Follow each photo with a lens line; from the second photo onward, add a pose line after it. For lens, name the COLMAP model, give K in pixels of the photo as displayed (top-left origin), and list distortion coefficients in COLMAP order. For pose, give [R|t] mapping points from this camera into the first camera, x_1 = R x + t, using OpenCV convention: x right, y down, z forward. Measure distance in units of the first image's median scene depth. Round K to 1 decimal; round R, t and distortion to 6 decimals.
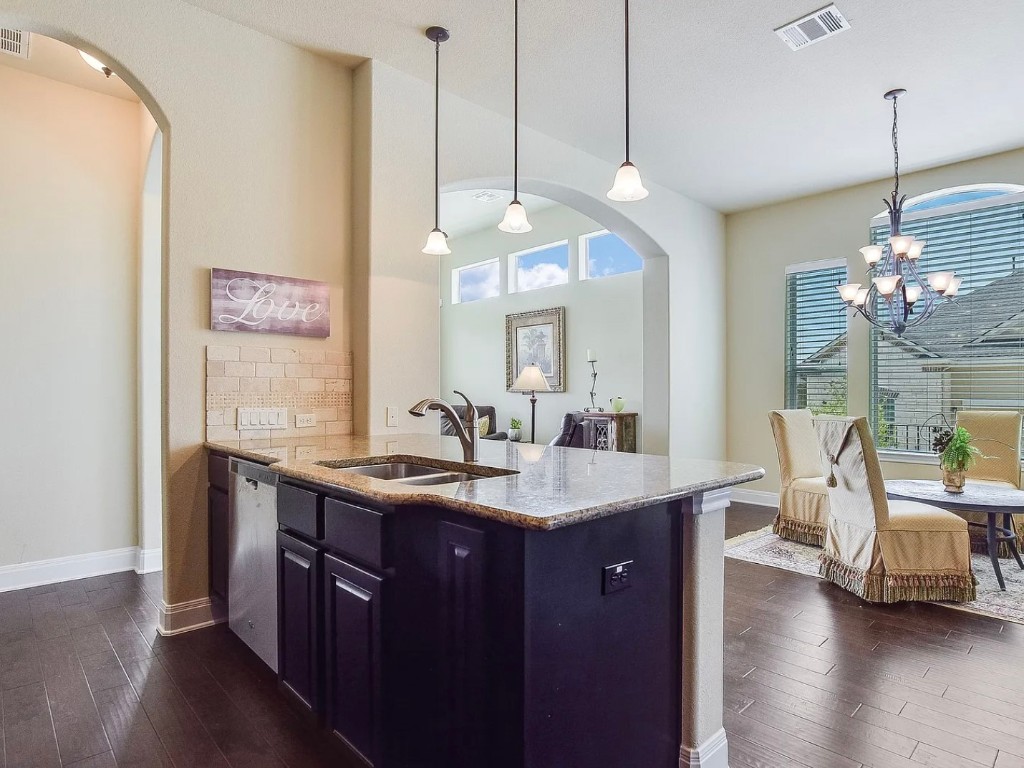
lens RADIAL K [[578.5, 0, 512.0], [0, 578.5, 384.0], [0, 0, 1]] dist [-0.003856, -0.002469]
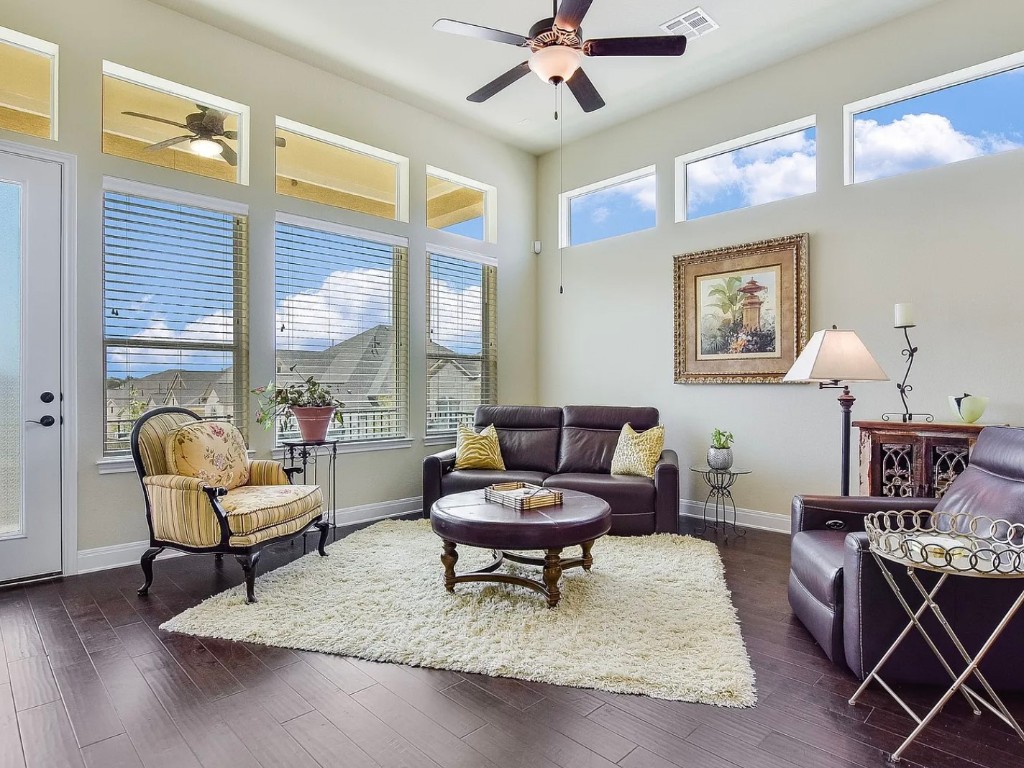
lens RADIAL K [[578.5, 0, 512.0], [0, 578.5, 384.0], [0, 0, 1]] dist [-0.003856, -0.002469]
pose [[0.999649, 0.002975, 0.026338, -0.203453], [-0.003266, 0.999934, 0.010988, 0.007832], [-0.026304, -0.011070, 0.999593, 0.415298]]
